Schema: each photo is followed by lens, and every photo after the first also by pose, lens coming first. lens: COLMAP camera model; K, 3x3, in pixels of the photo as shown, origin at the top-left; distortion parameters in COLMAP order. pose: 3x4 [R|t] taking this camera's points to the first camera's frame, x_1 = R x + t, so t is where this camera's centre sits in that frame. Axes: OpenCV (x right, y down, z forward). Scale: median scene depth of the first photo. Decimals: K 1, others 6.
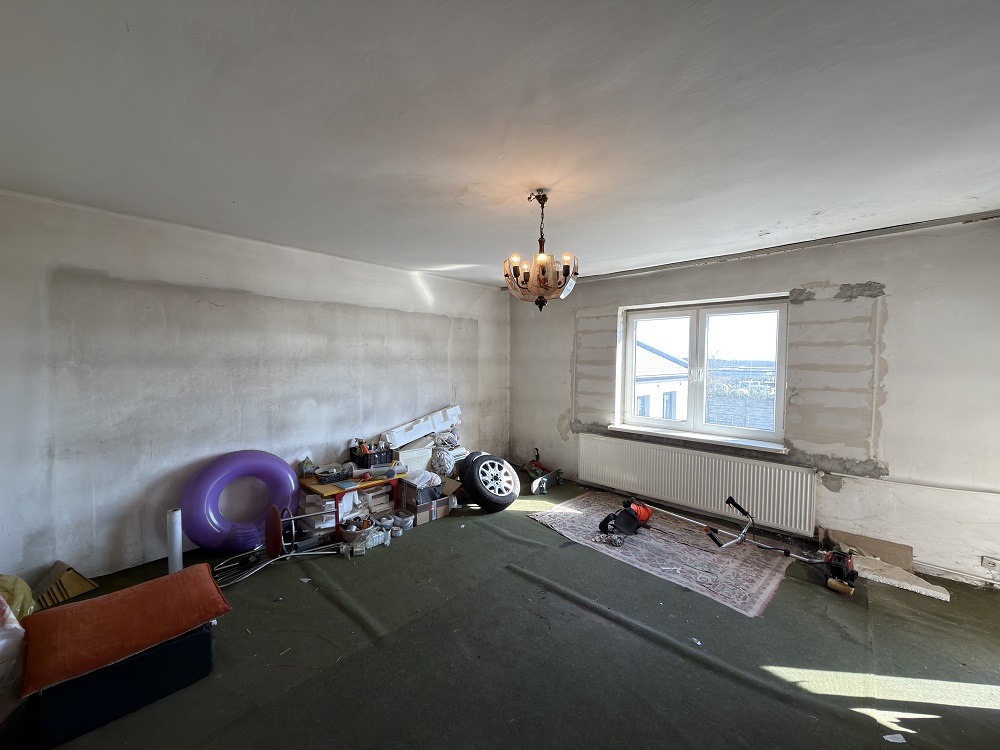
lens RADIAL K [[398.2, 0, 498.2], [0, 398.2, 374.6], [0, 0, 1]] dist [0.007608, 0.000102]
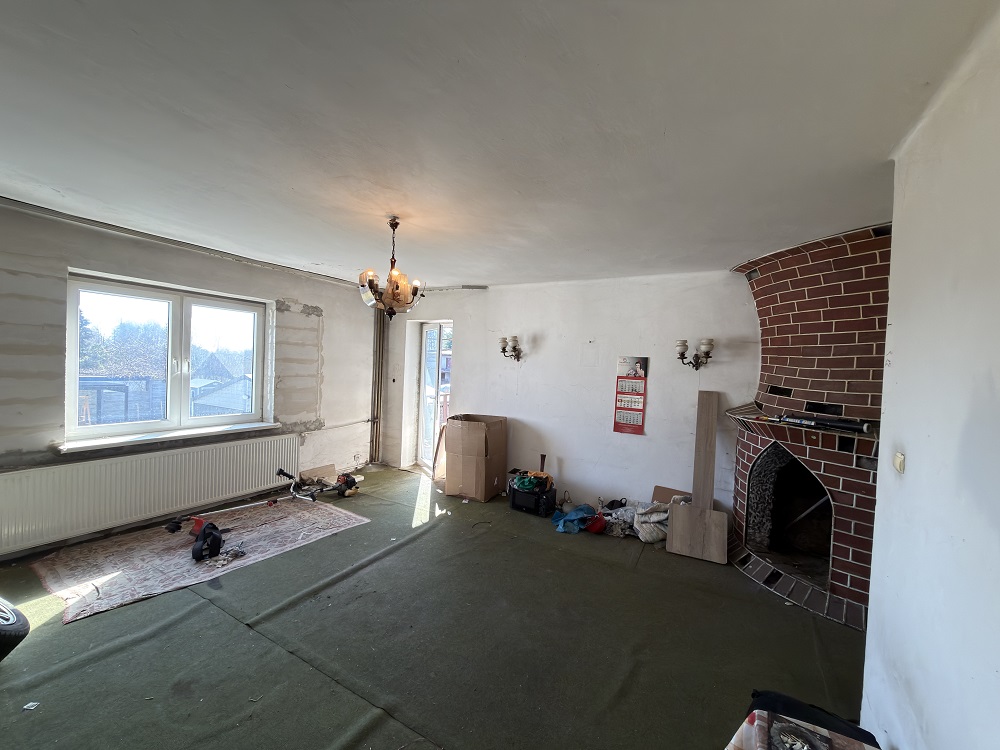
lens RADIAL K [[398.2, 0, 498.5], [0, 398.2, 375.6], [0, 0, 1]] dist [0.007608, 0.000102]
pose [[-0.231743, -0.045332, 0.971720, -0.737436], [-0.007821, 0.998968, 0.044738, -0.034432], [-0.972746, 0.002768, -0.231859, 0.644611]]
